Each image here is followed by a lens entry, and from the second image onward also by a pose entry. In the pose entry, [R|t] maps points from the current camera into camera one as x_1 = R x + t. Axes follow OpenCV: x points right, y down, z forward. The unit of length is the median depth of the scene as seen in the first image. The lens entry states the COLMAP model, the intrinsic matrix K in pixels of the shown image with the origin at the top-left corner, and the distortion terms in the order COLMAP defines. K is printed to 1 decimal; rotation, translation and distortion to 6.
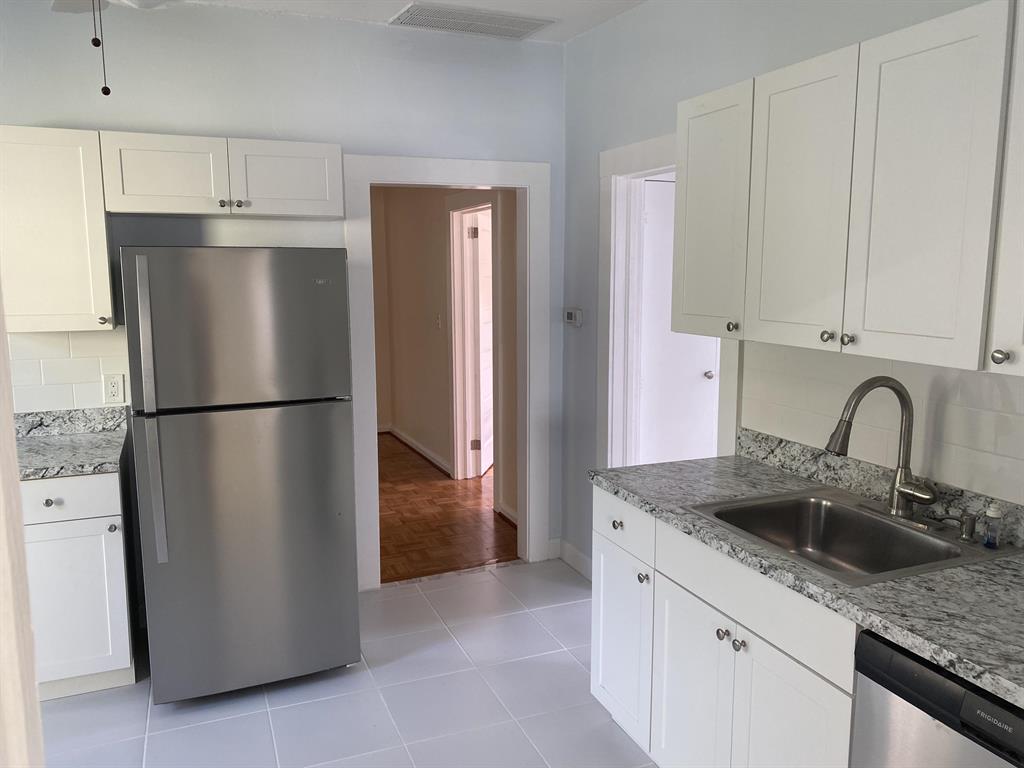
lens RADIAL K [[781.8, 0, 515.5], [0, 781.8, 380.0], [0, 0, 1]] dist [0.022839, -0.044424]
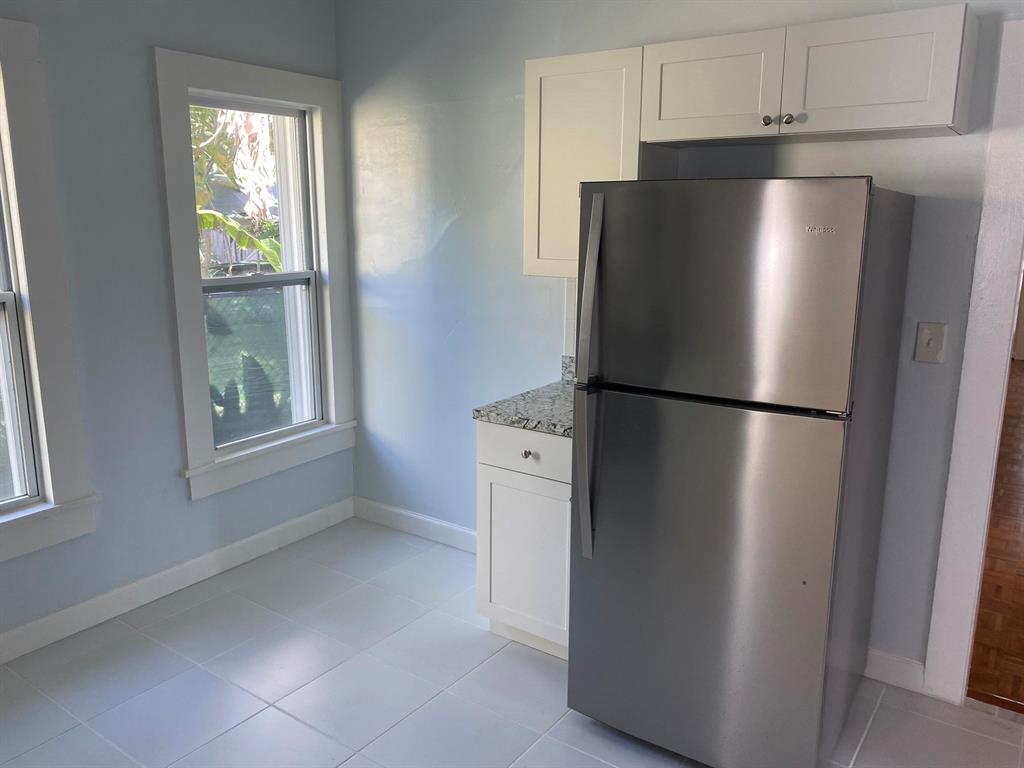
lens RADIAL K [[781.8, 0, 516.9], [0, 781.8, 388.3], [0, 0, 1]] dist [0.022839, -0.044424]
pose [[0.517682, 0.191124, -0.833953, 0.162632], [-0.126588, 0.981112, 0.146269, -0.054531], [0.846157, 0.029847, 0.532098, 0.402658]]
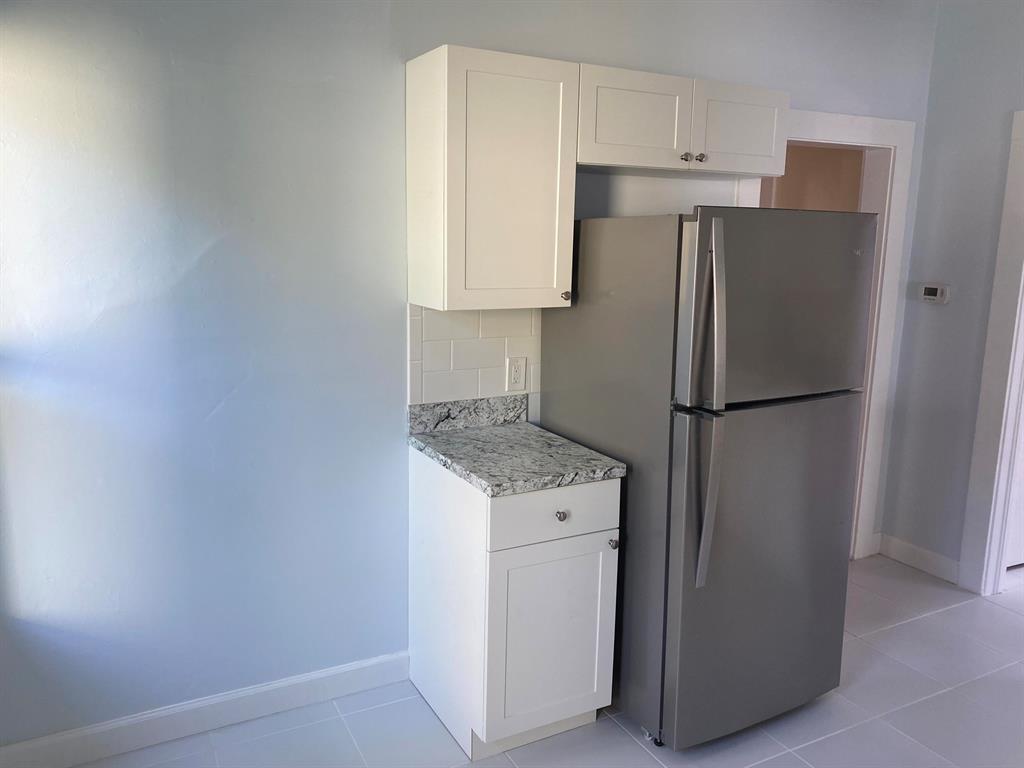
lens RADIAL K [[781.8, 0, 505.5], [0, 781.8, 381.1], [0, 0, 1]] dist [0.022839, -0.044424]
pose [[0.996962, 0.002905, 0.077840, -0.613573], [-0.006218, 0.999084, 0.042346, -0.017696], [-0.077646, -0.042701, 0.996066, 0.158157]]
